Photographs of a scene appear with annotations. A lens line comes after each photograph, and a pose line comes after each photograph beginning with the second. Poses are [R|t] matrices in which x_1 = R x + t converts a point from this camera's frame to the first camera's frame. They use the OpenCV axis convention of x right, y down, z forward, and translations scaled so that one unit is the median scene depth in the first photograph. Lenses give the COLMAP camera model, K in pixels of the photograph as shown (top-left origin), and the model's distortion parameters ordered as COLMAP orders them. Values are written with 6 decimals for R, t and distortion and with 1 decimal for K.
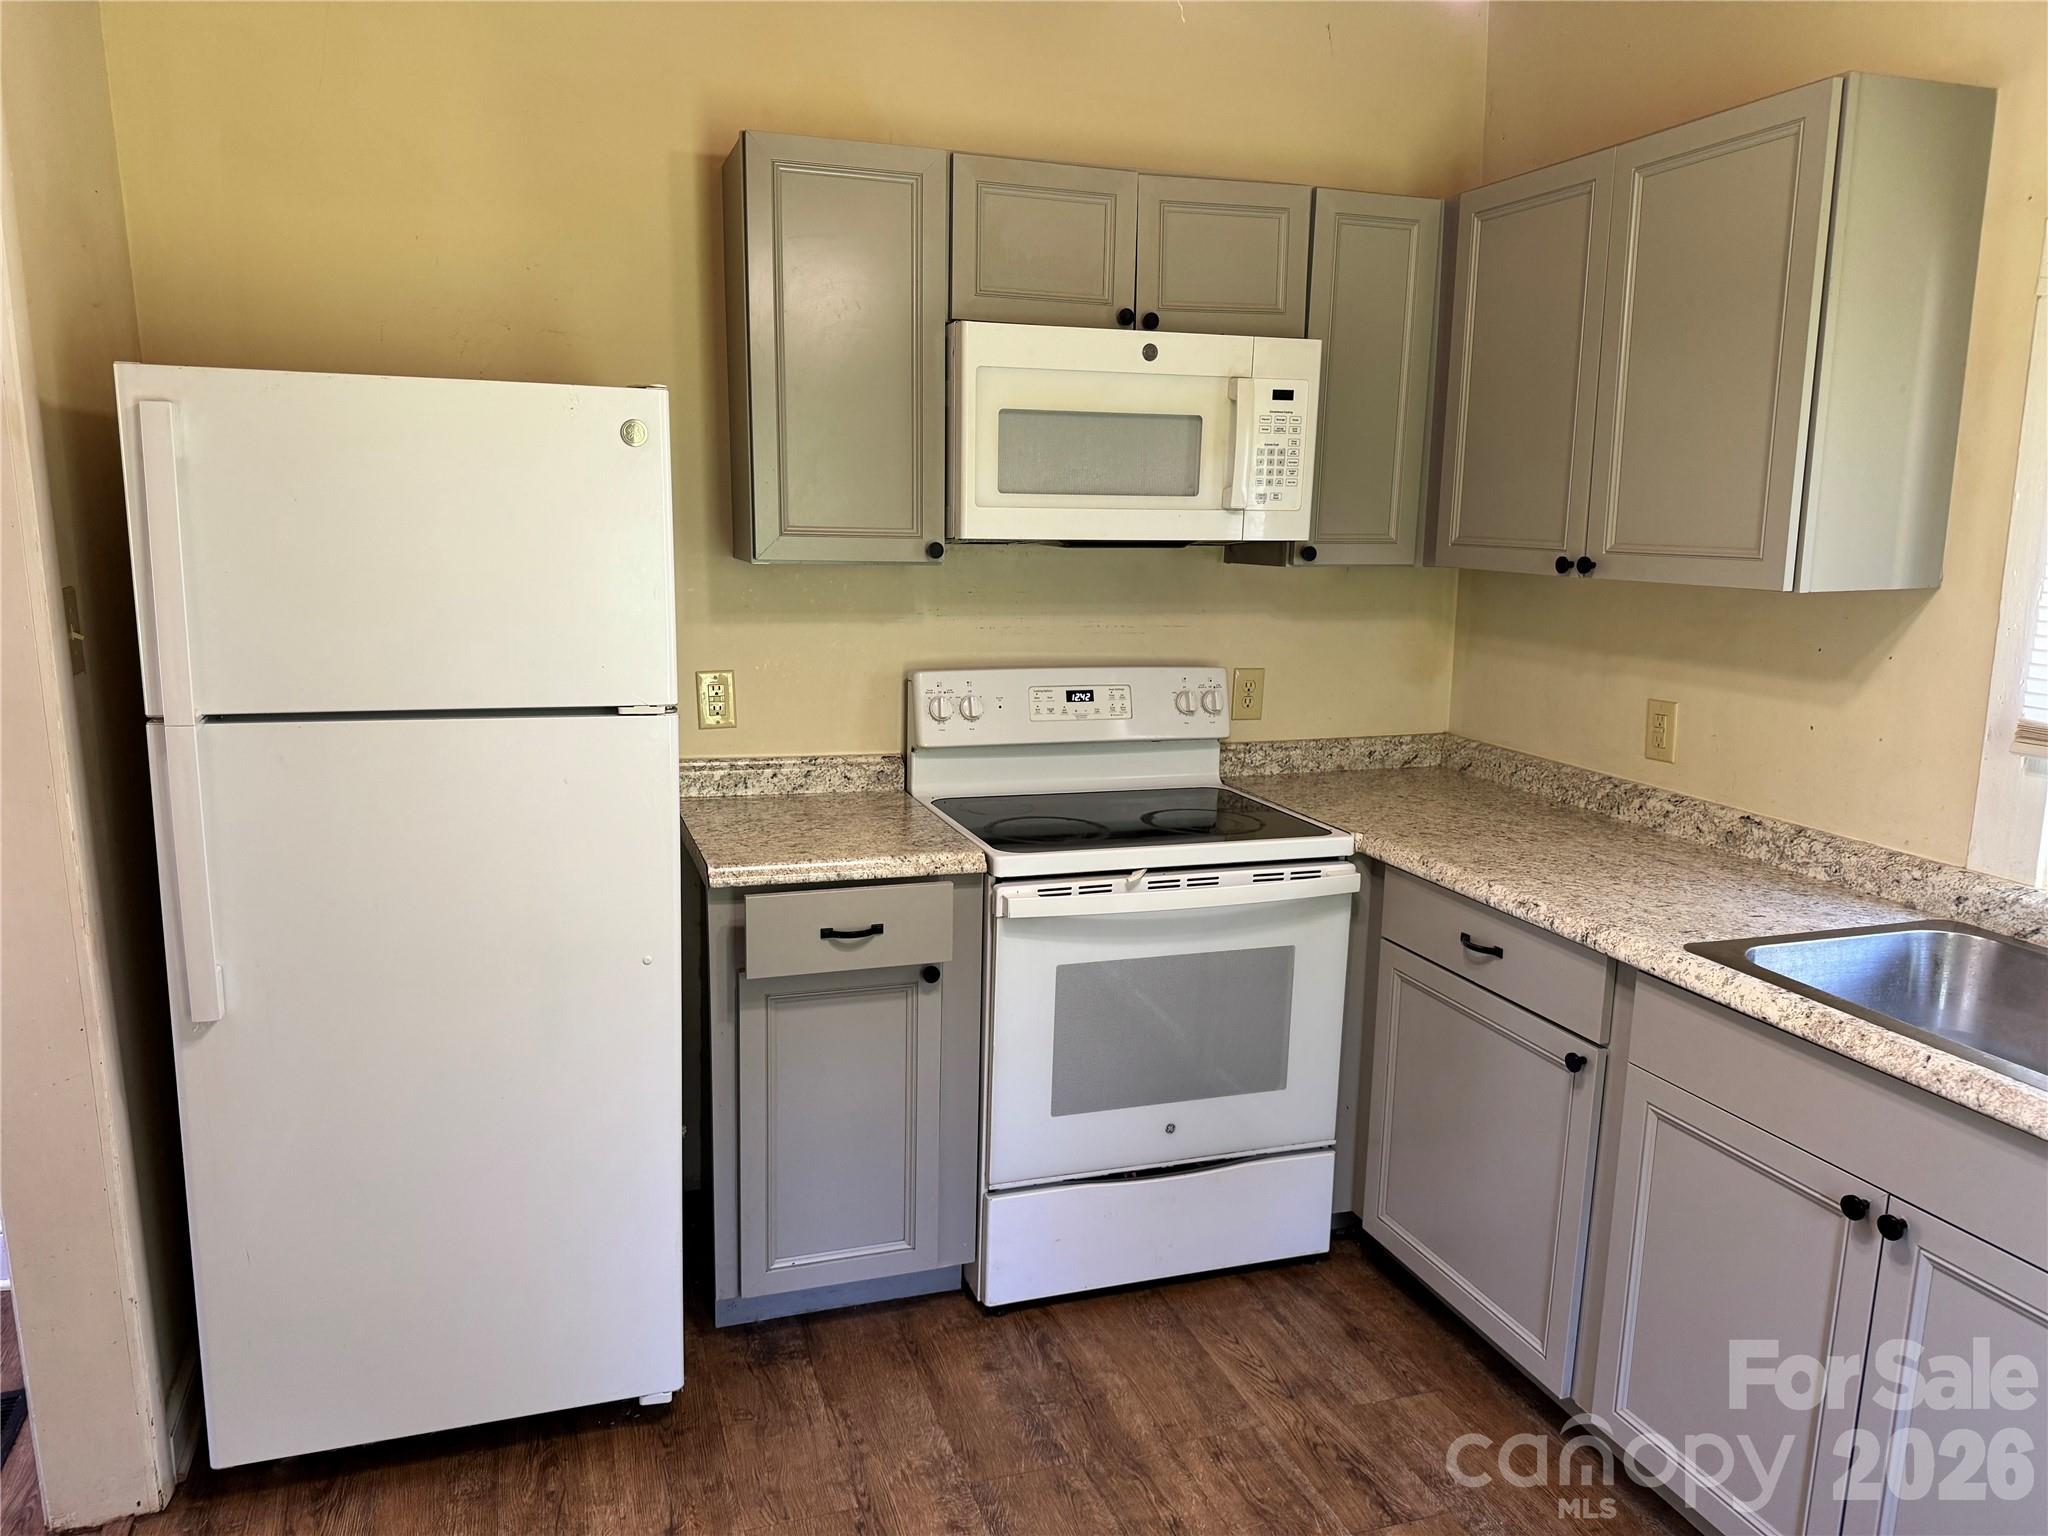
lens RADIAL K [[1443.3, 0, 1011.6], [0, 1443.3, 776.1], [0, 0, 1]] dist [0.064157, -0.091205]
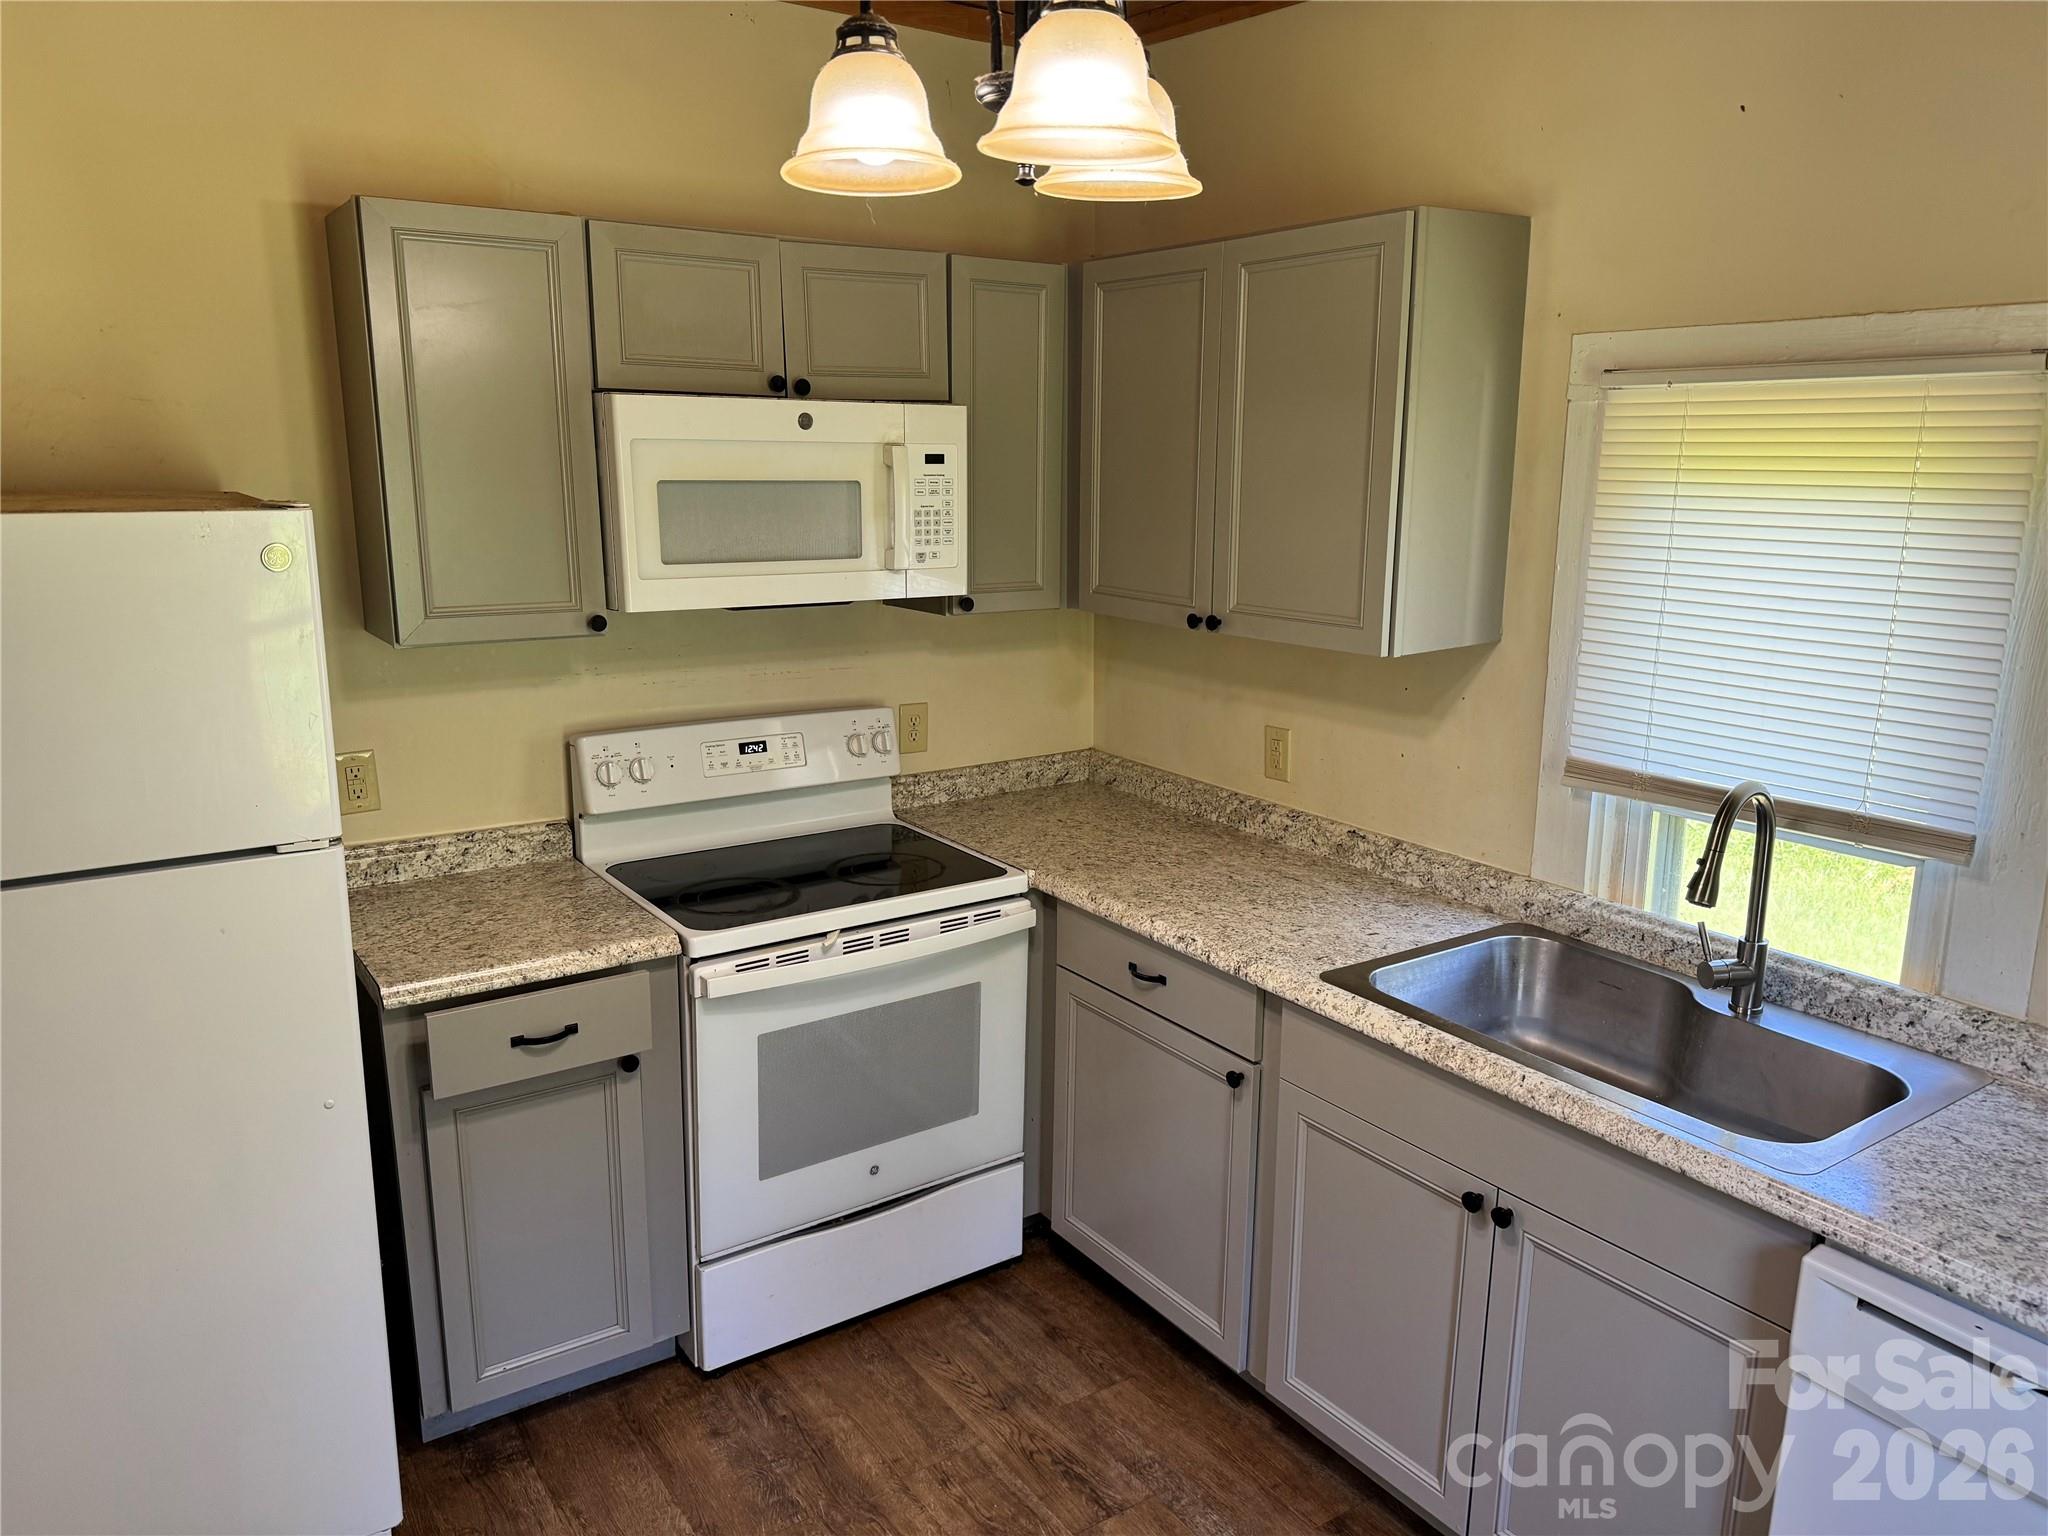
lens RADIAL K [[1443.3, 0, 1020.0], [0, 1443.3, 775.8], [0, 0, 1]] dist [0.064157, -0.091205]
pose [[0.962647, -0.071295, 0.261204, -0.043787], [0.059674, 0.996854, 0.052166, -0.093287], [-0.264101, -0.034630, 0.963873, -0.025280]]
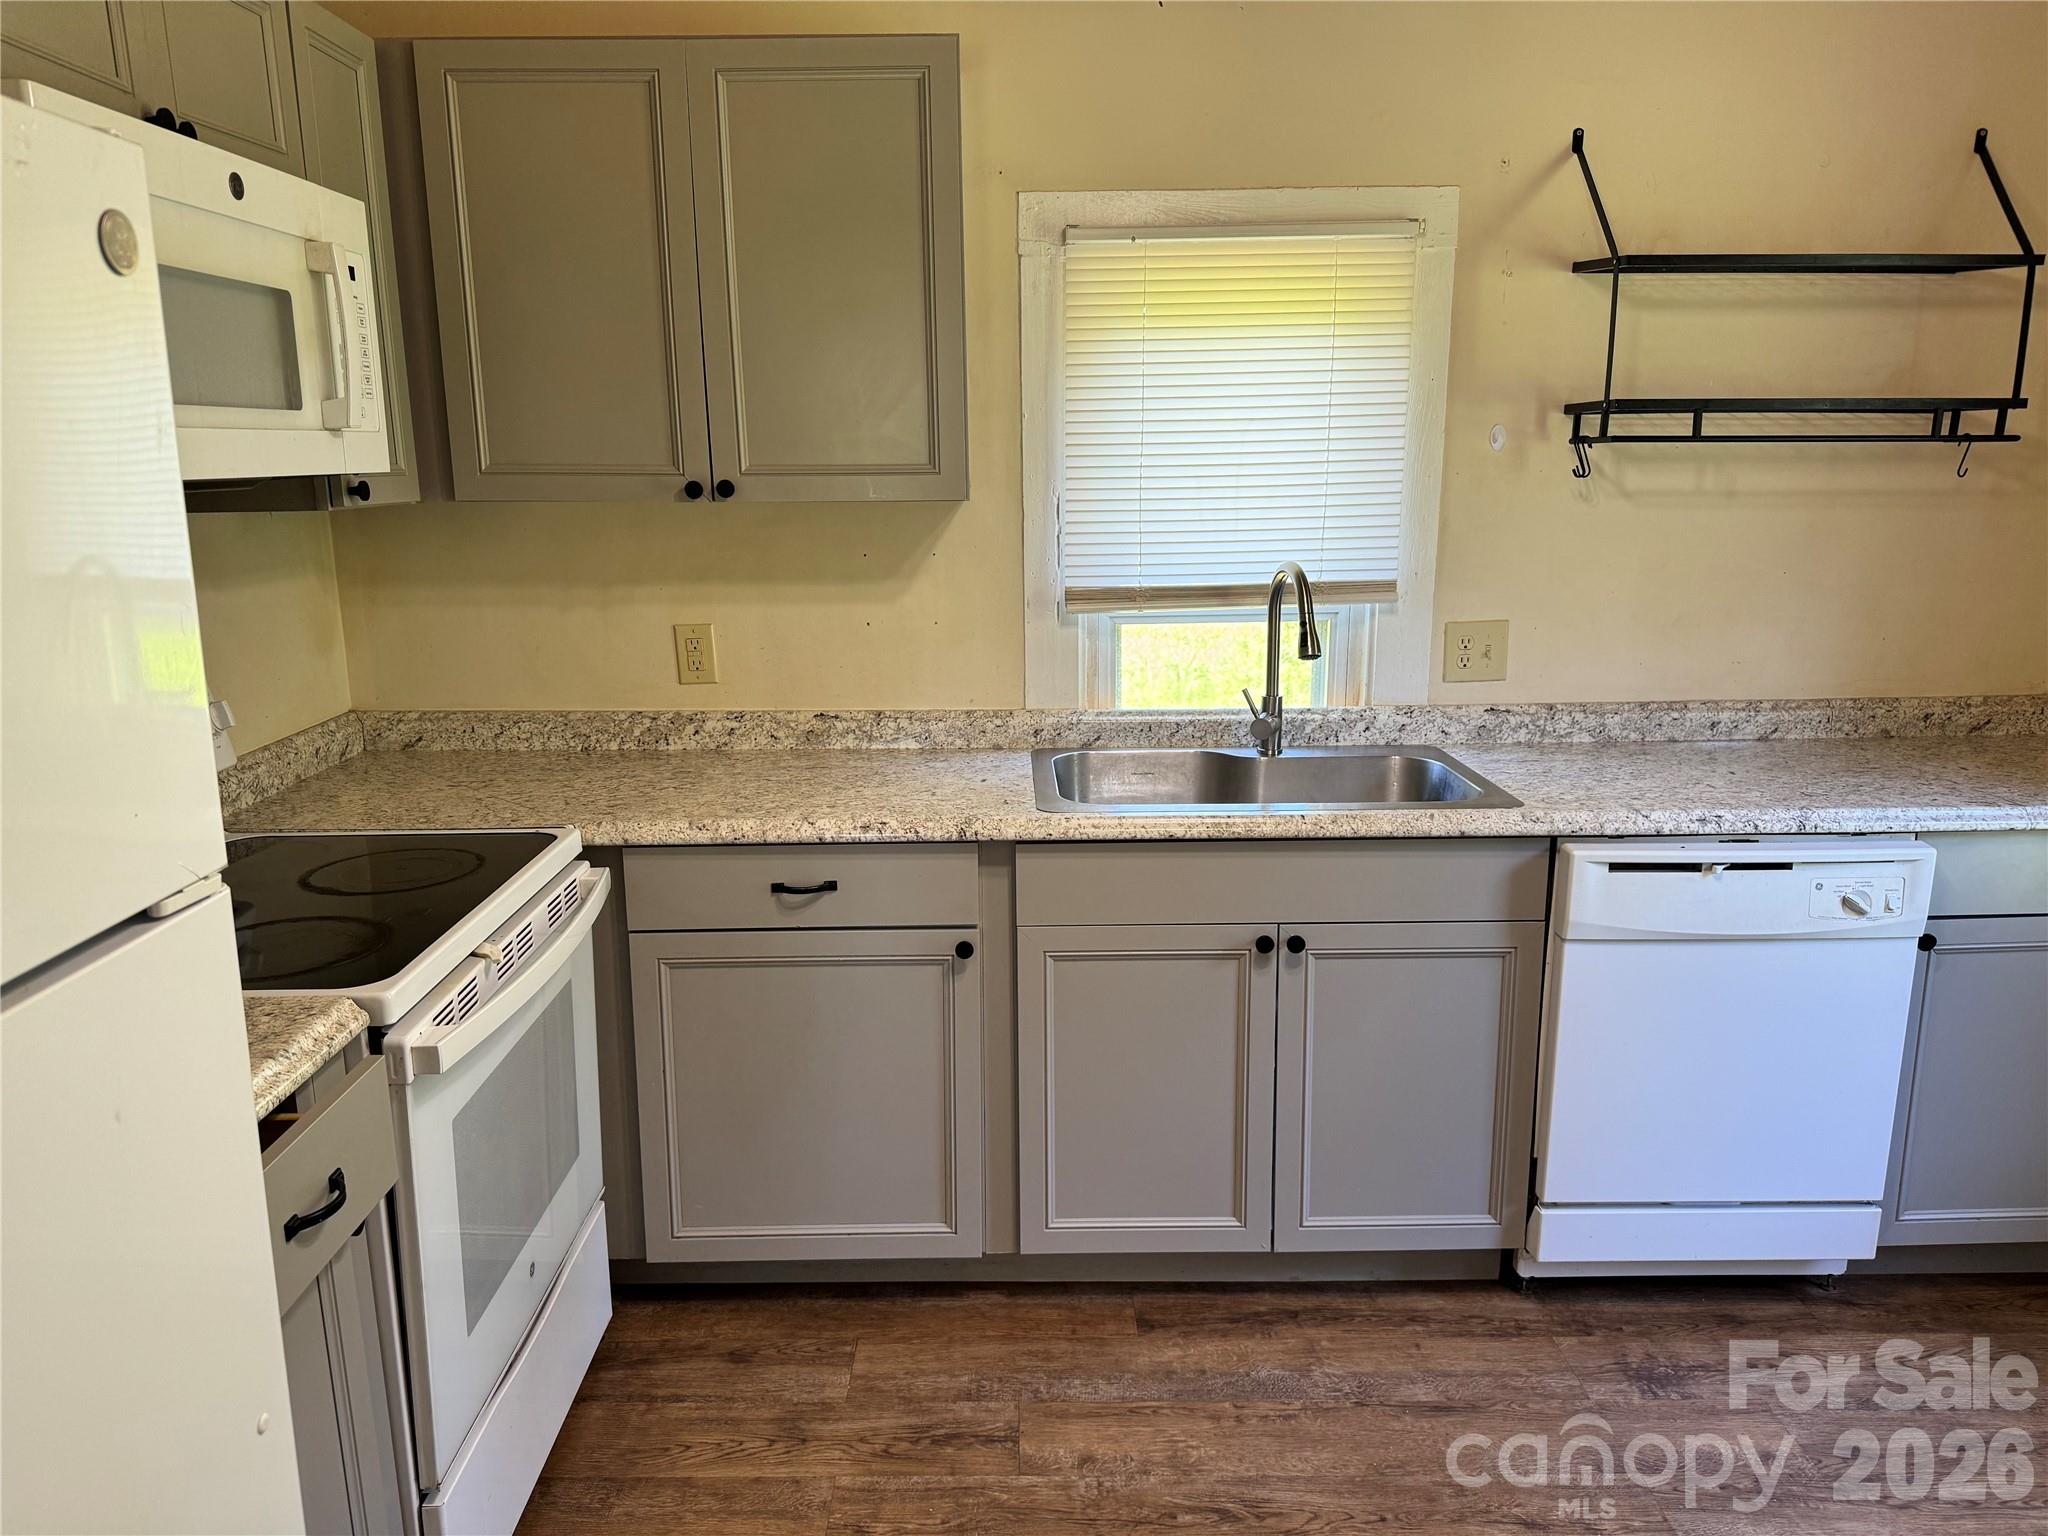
lens RADIAL K [[1443.3, 0, 1031.6], [0, 1443.3, 778.1], [0, 0, 1]] dist [0.064157, -0.091205]
pose [[0.302509, -0.228853, 0.925265, -0.478303], [0.188712, 0.965912, 0.177208, -0.090737], [-0.934278, 0.121002, 0.335384, 0.508436]]
